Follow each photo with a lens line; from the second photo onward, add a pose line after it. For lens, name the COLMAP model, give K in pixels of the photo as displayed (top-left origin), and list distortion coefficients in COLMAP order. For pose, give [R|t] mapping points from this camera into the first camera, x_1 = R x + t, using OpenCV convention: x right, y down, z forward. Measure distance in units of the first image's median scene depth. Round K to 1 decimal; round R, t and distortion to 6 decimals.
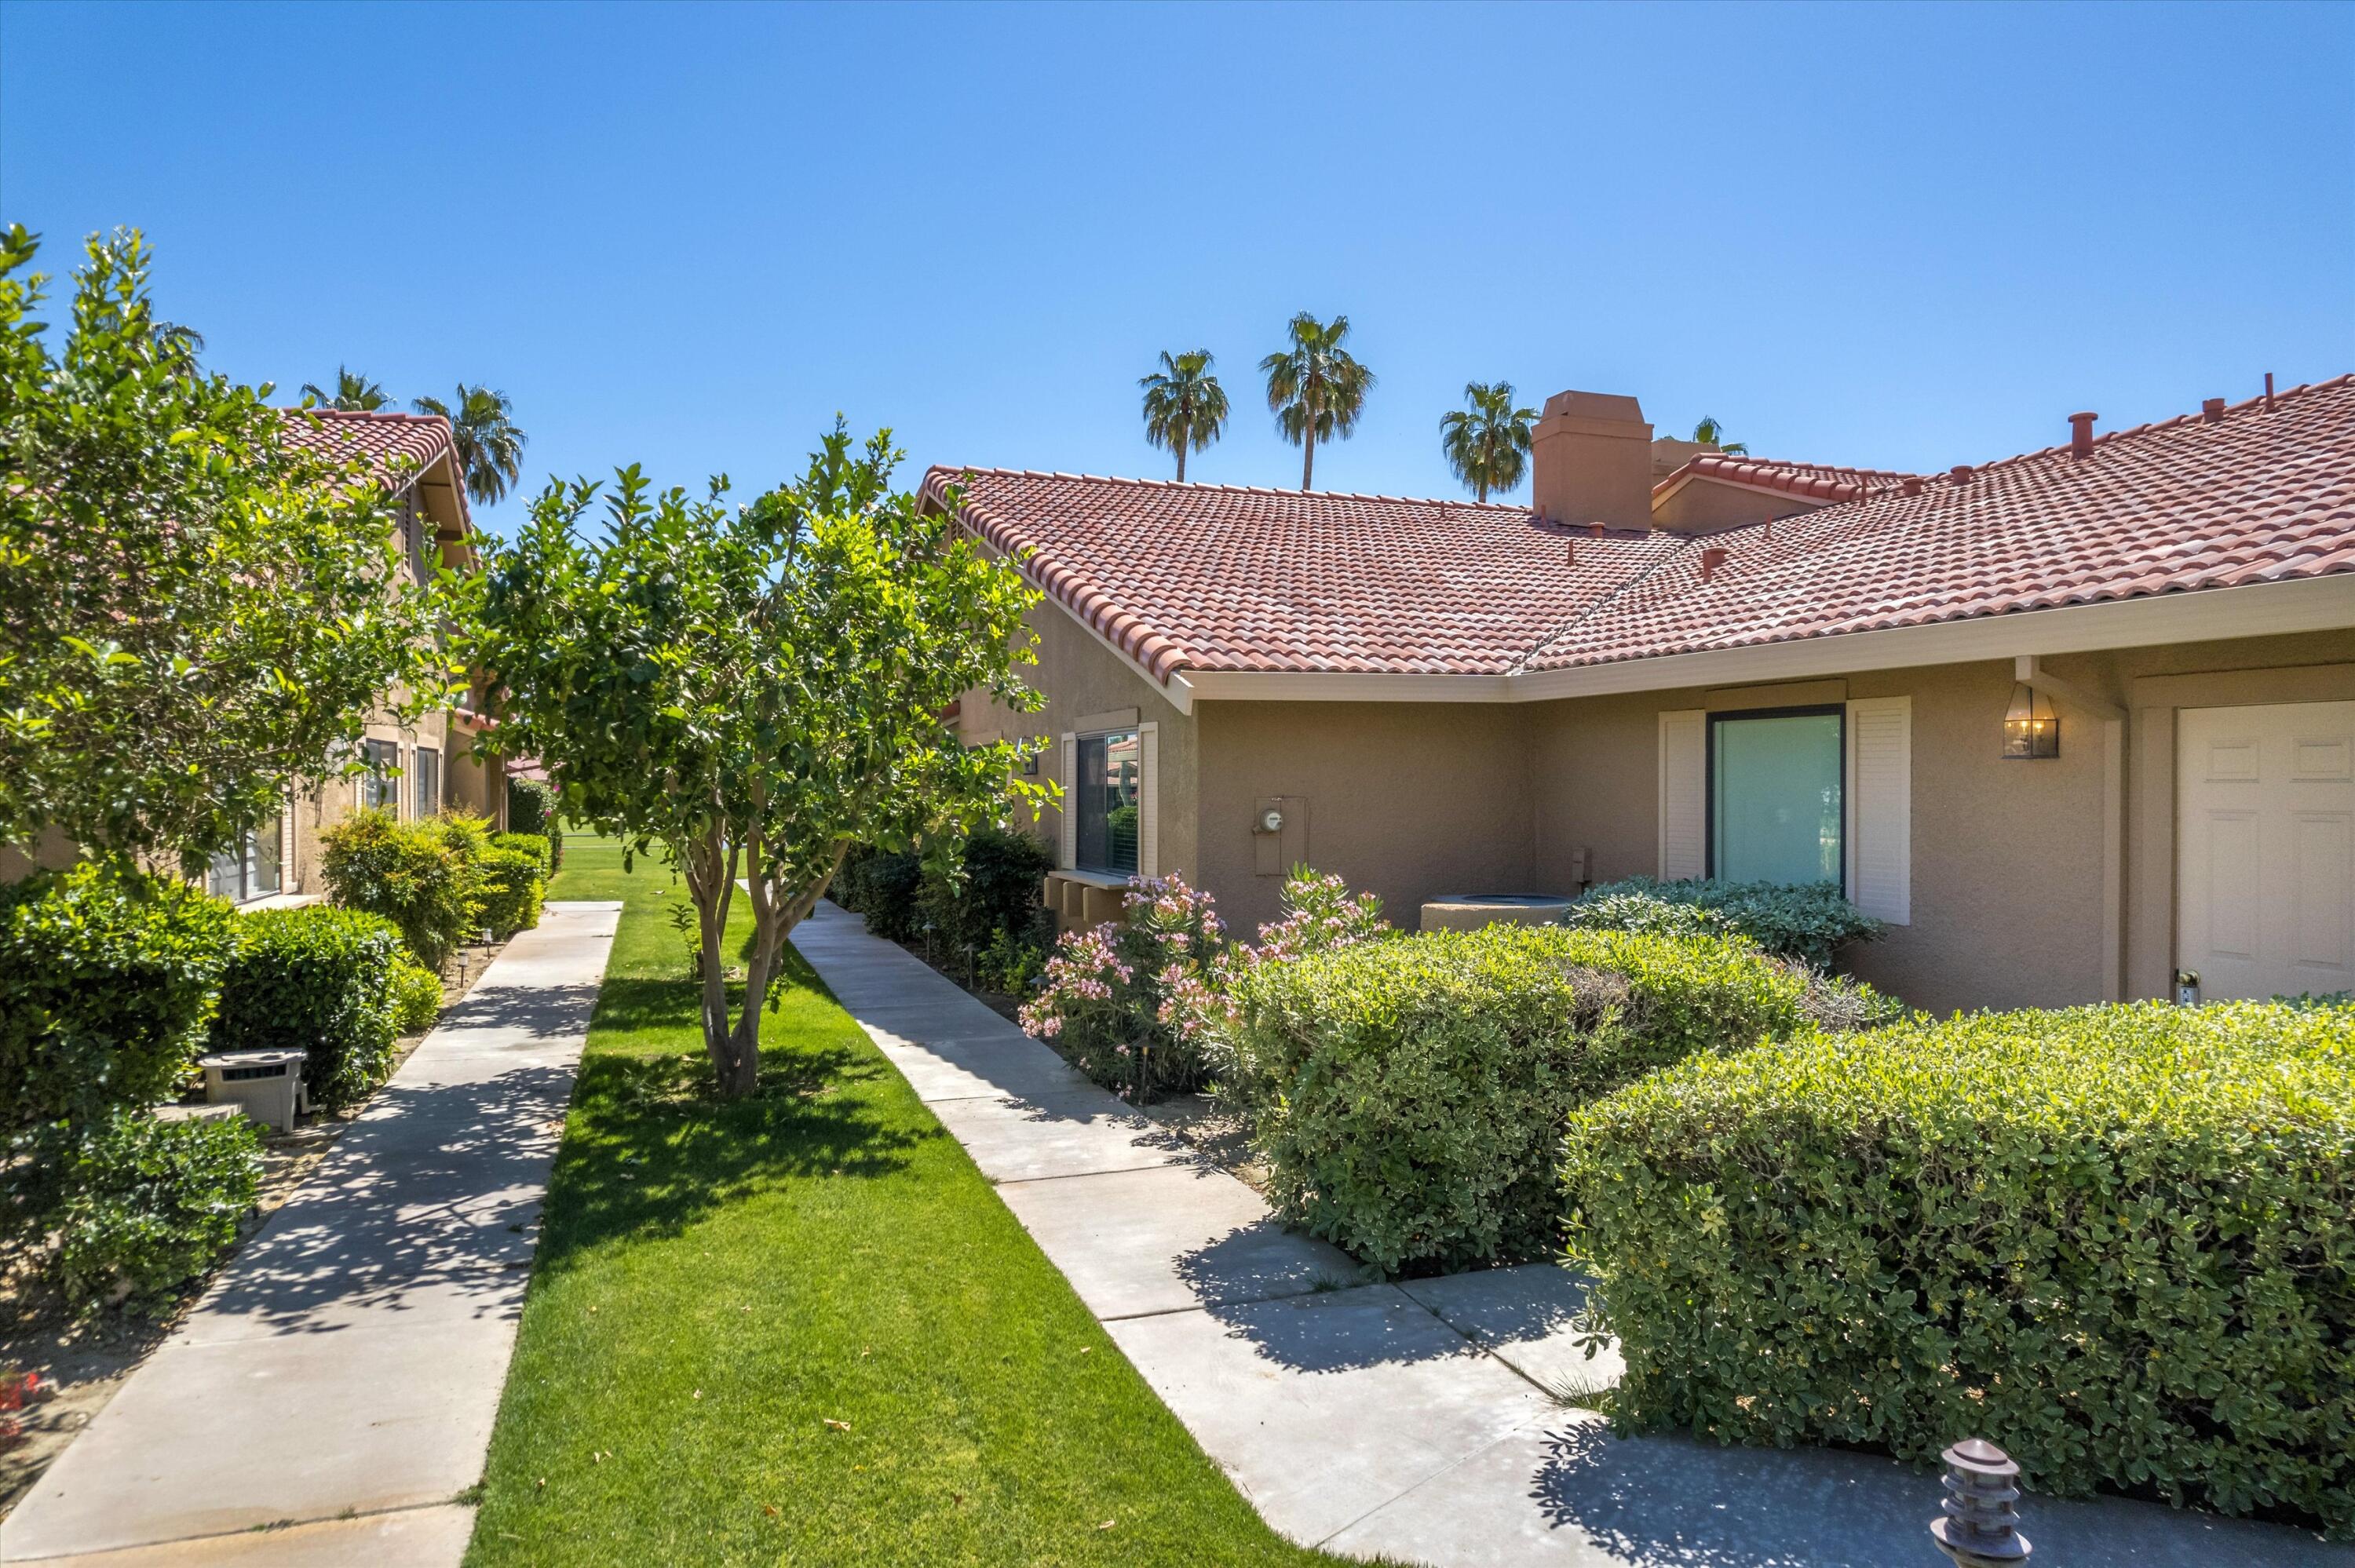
lens RADIAL K [[1501.4, 0, 1180.4], [0, 1501.4, 796.9], [0, 0, 1]] dist [-0.074124, 0.062129]
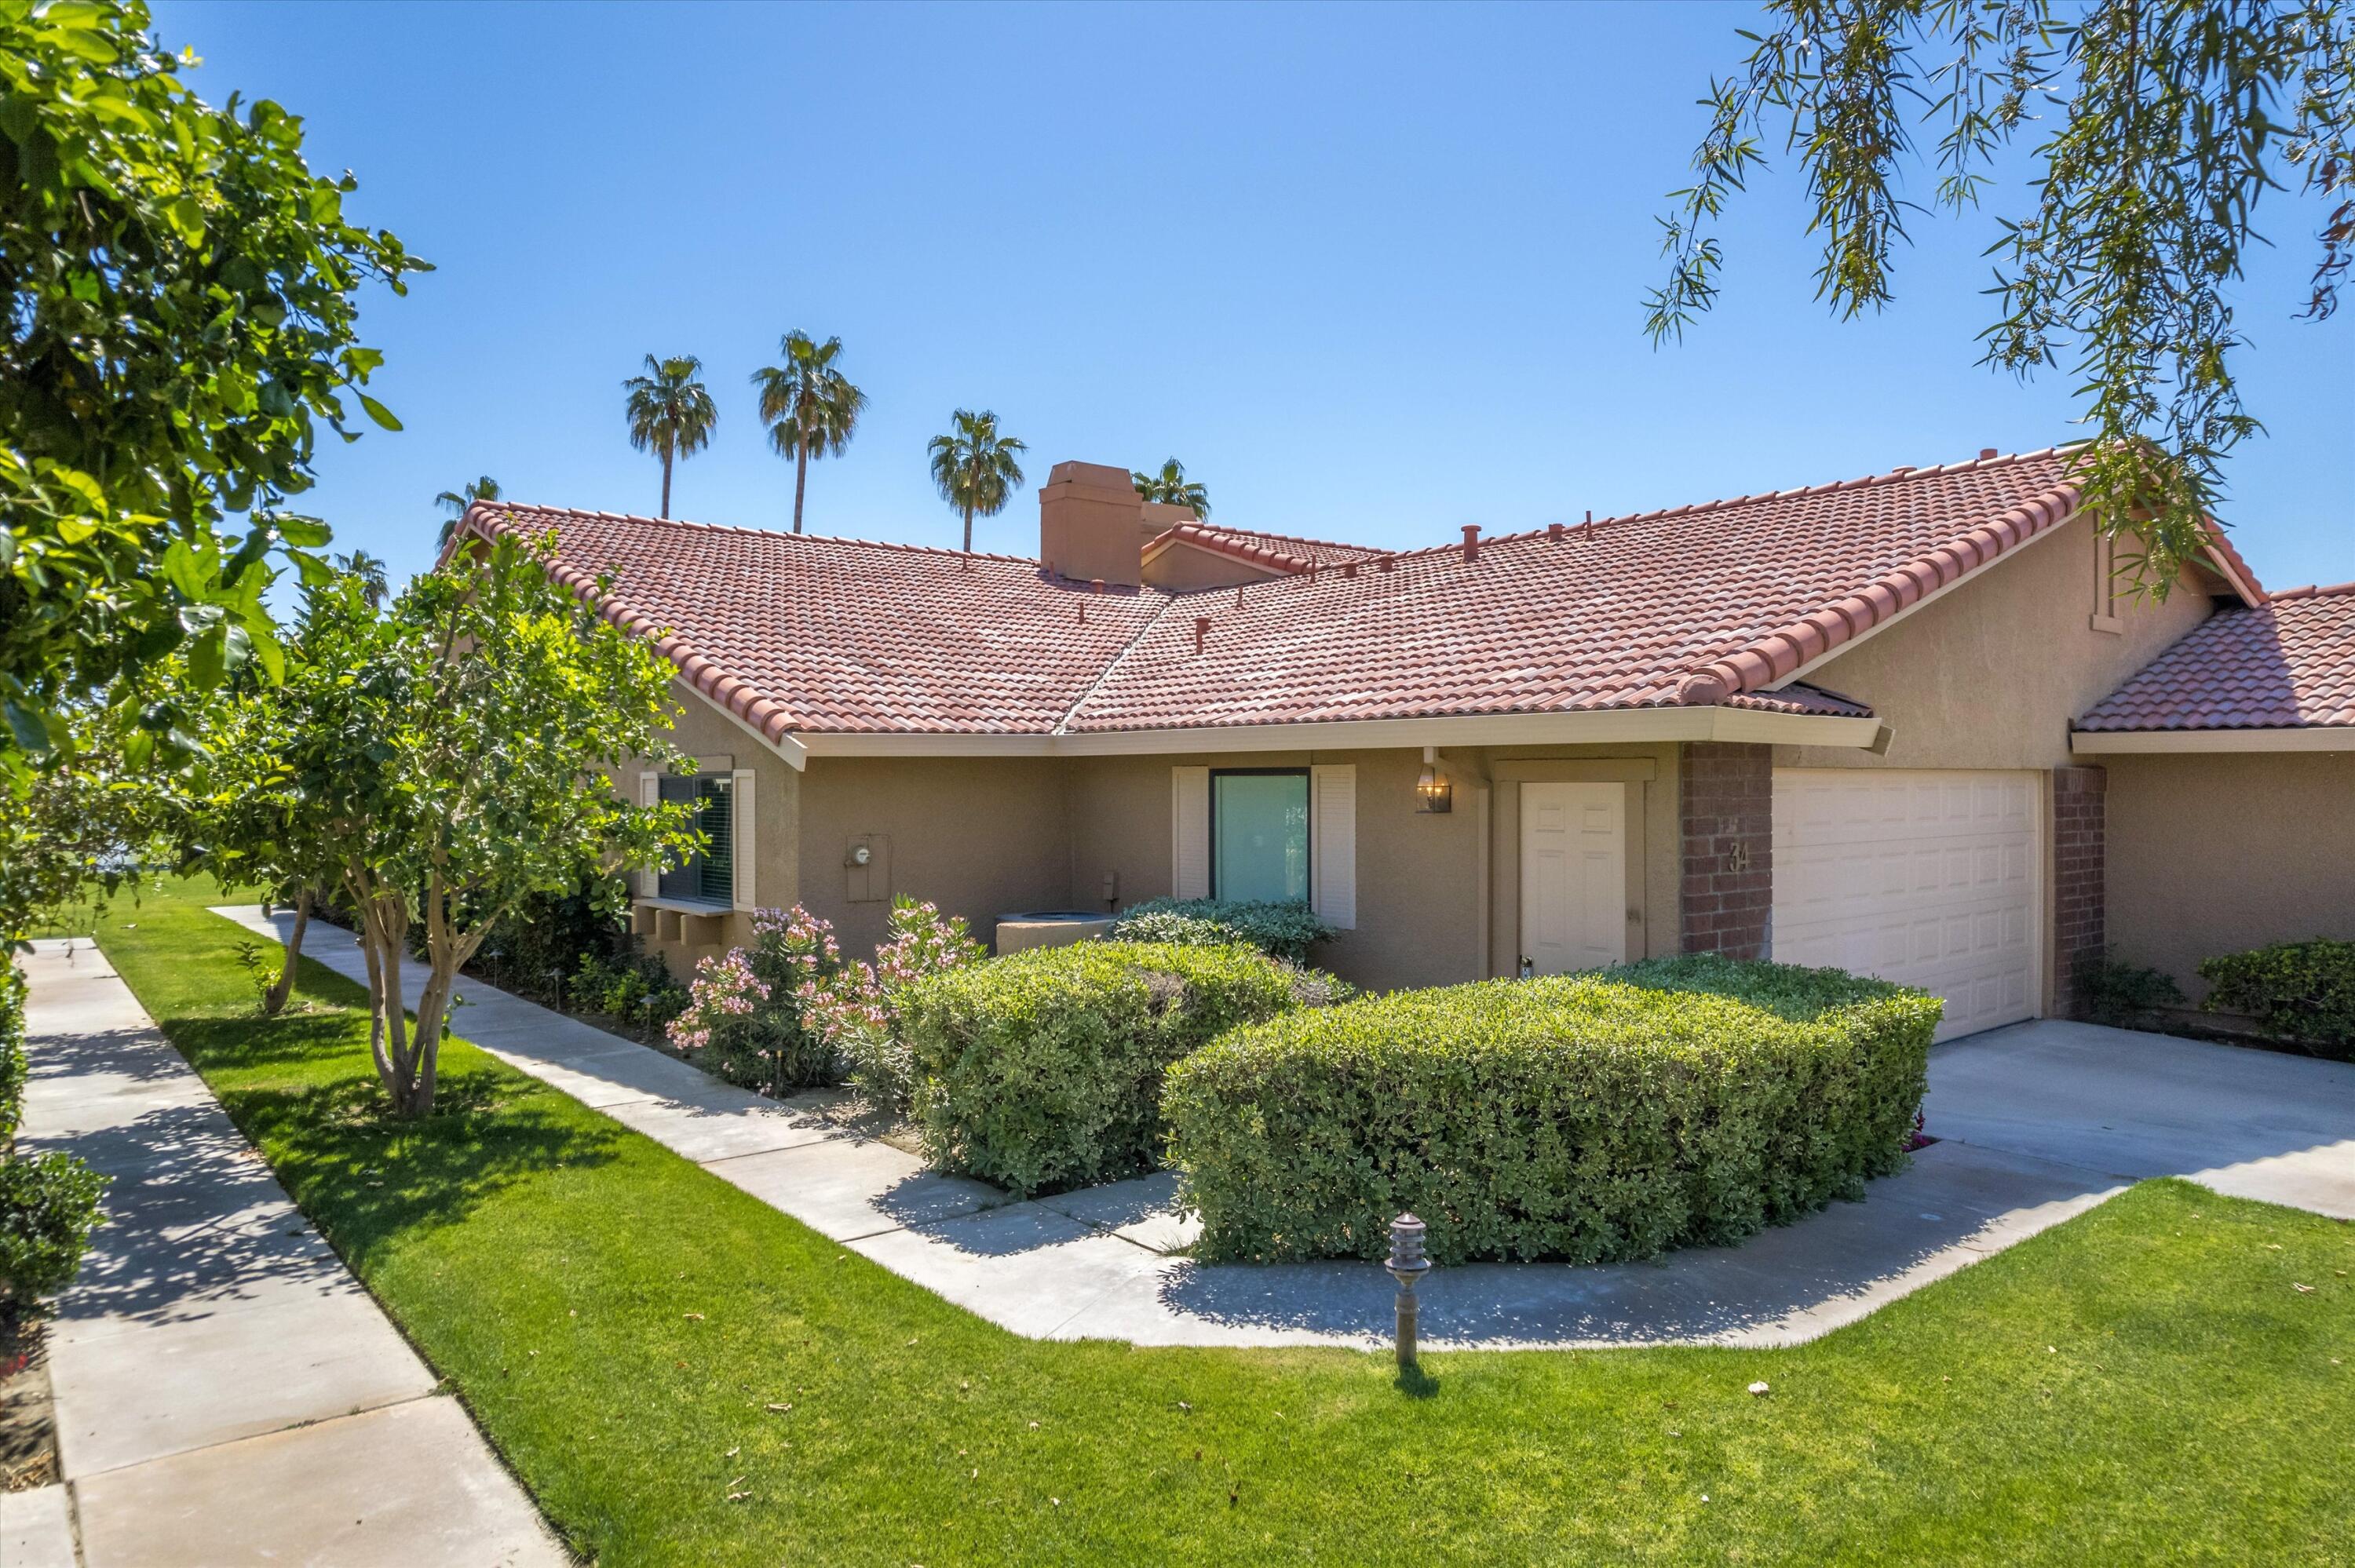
lens RADIAL K [[1511.6, 0, 1186.7], [0, 1511.6, 790.3], [0, 0, 1]] dist [-0.065818, 0.064596]
pose [[0.936956, -0.003575, 0.349429, -0.179058], [0.004909, 0.999984, -0.002931, -0.048561], [-0.349413, 0.004462, 0.936958, -0.323770]]
